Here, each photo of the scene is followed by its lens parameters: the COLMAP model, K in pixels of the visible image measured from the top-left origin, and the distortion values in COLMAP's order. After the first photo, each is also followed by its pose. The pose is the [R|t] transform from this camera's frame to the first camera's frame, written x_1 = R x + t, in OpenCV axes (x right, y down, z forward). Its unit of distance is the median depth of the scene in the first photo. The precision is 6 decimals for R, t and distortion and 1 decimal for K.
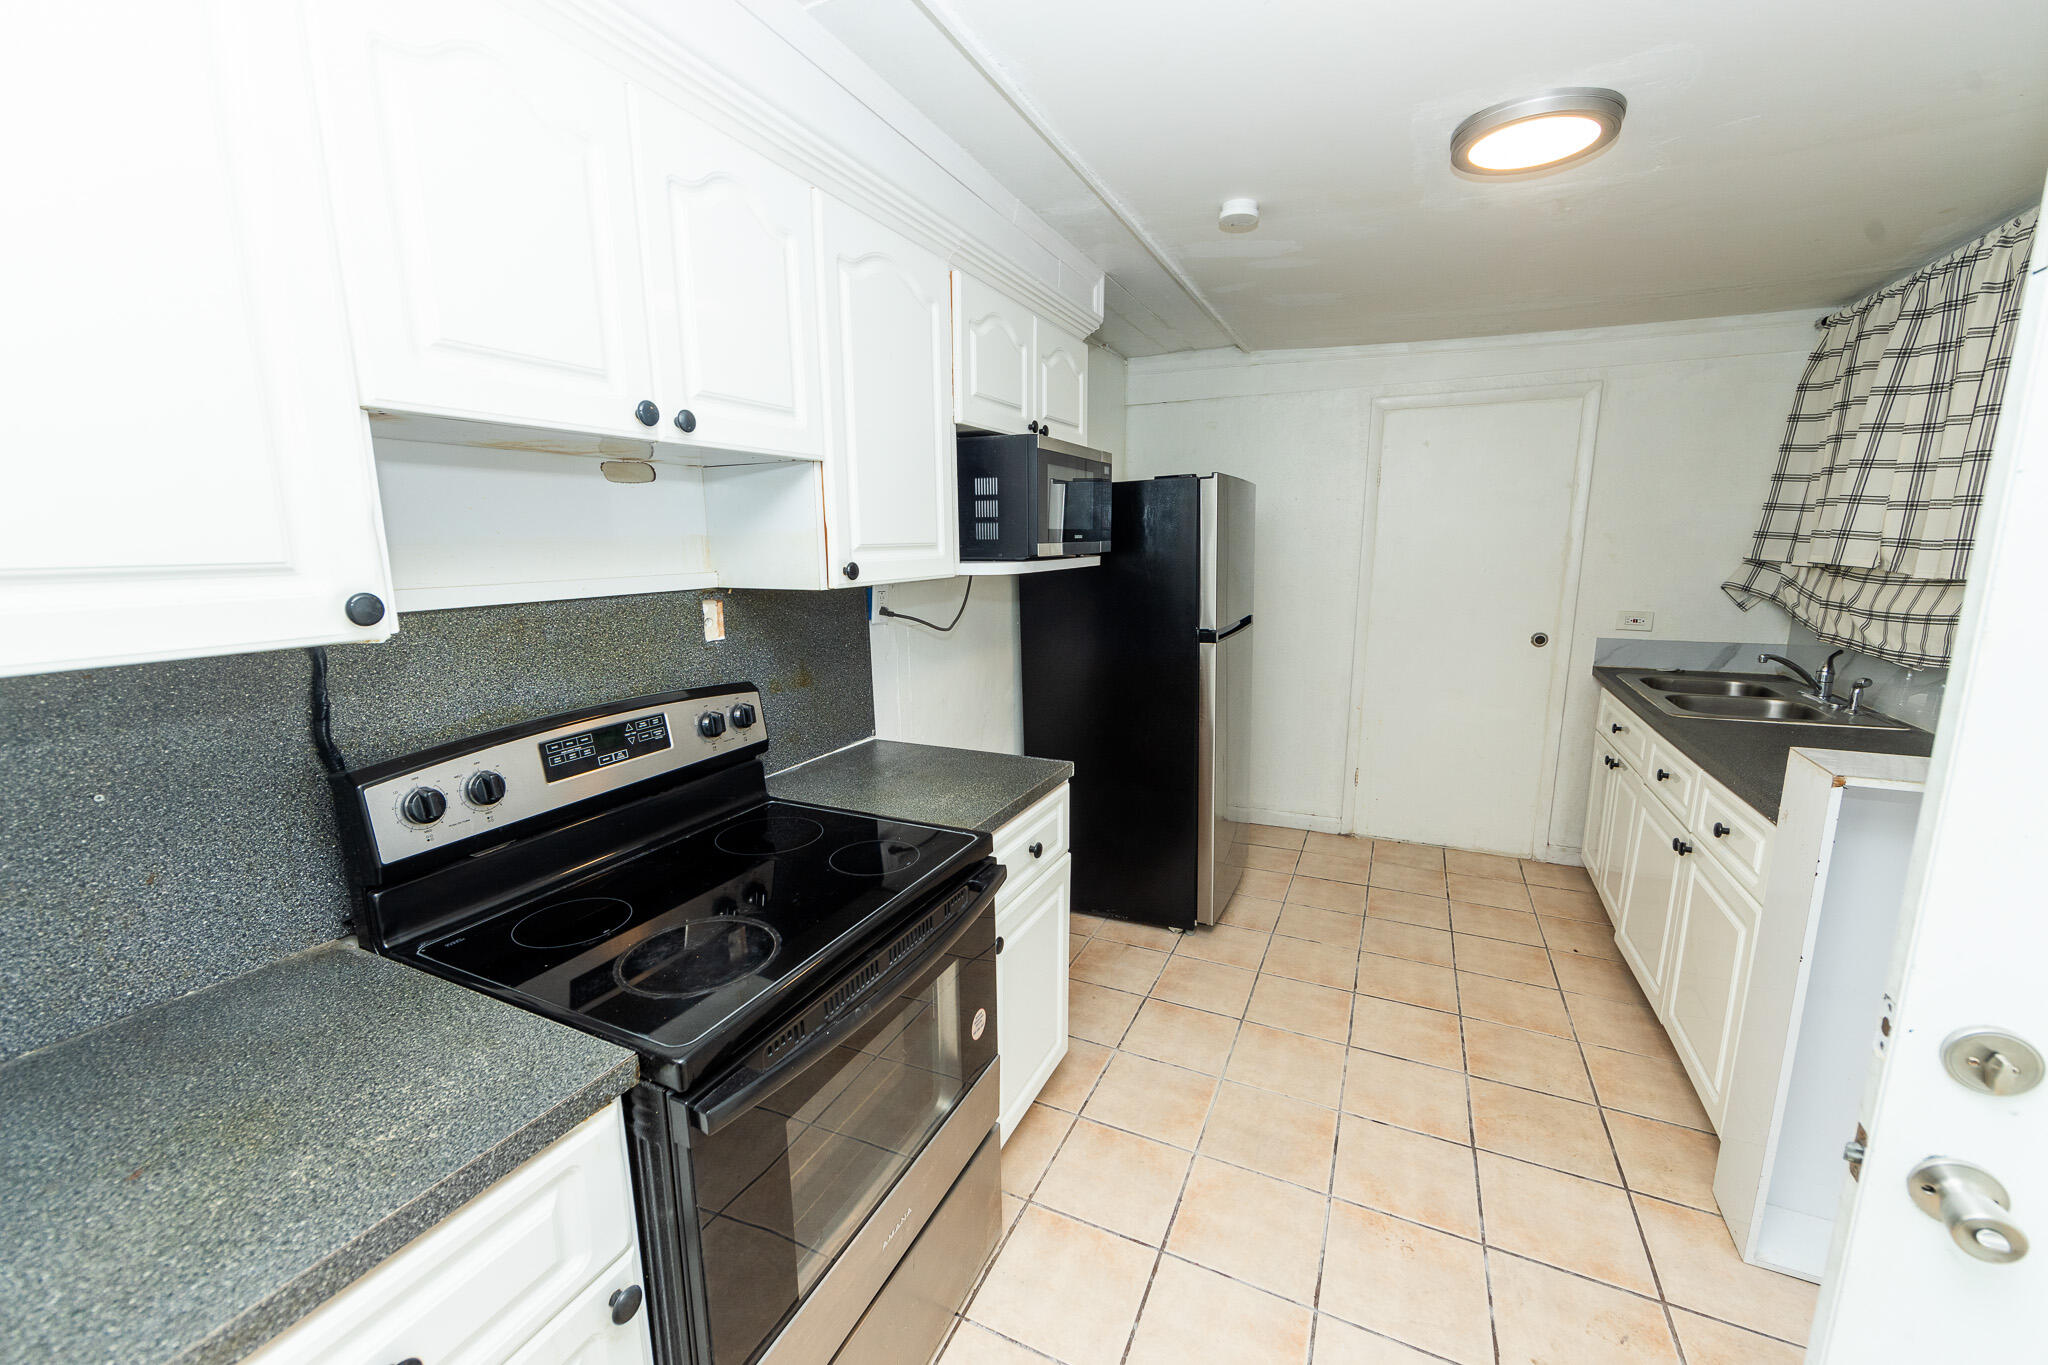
lens RADIAL K [[798.9, 0, 1014.5], [0, 798.9, 688.0], [0, 0, 1]] dist [-0.004685, 0.000153]
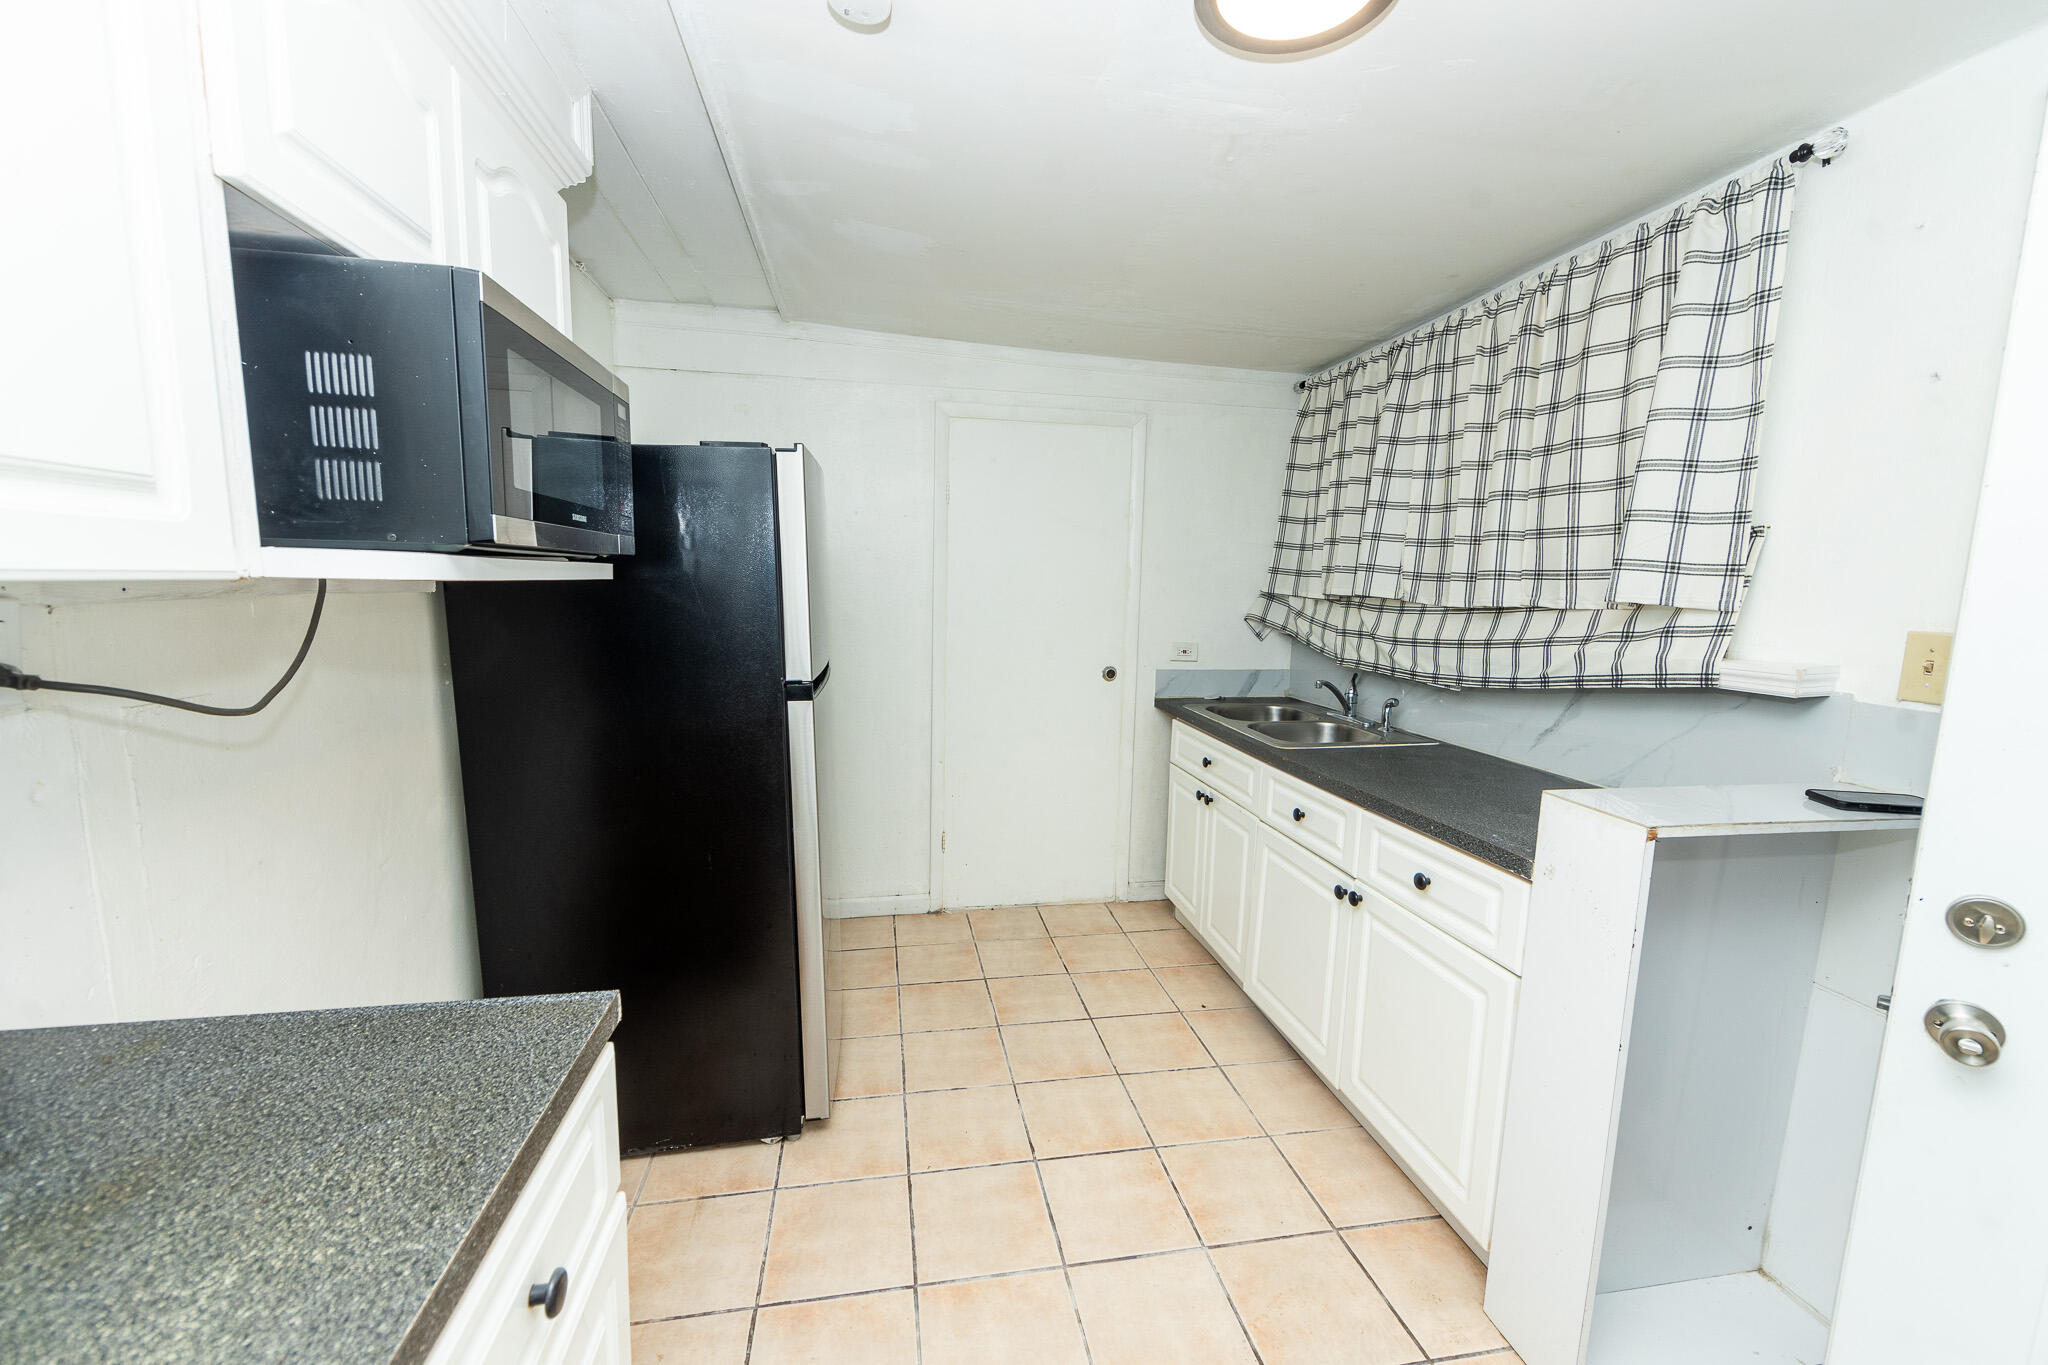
lens RADIAL K [[798.9, 0, 1014.5], [0, 798.9, 688.0], [0, 0, 1]] dist [-0.004685, 0.000153]
pose [[0.810352, -0.050267, 0.583783, 0.000235], [0.079352, 0.996549, -0.024341, -0.040900], [-0.580545, 0.066049, 0.811545, 0.400979]]
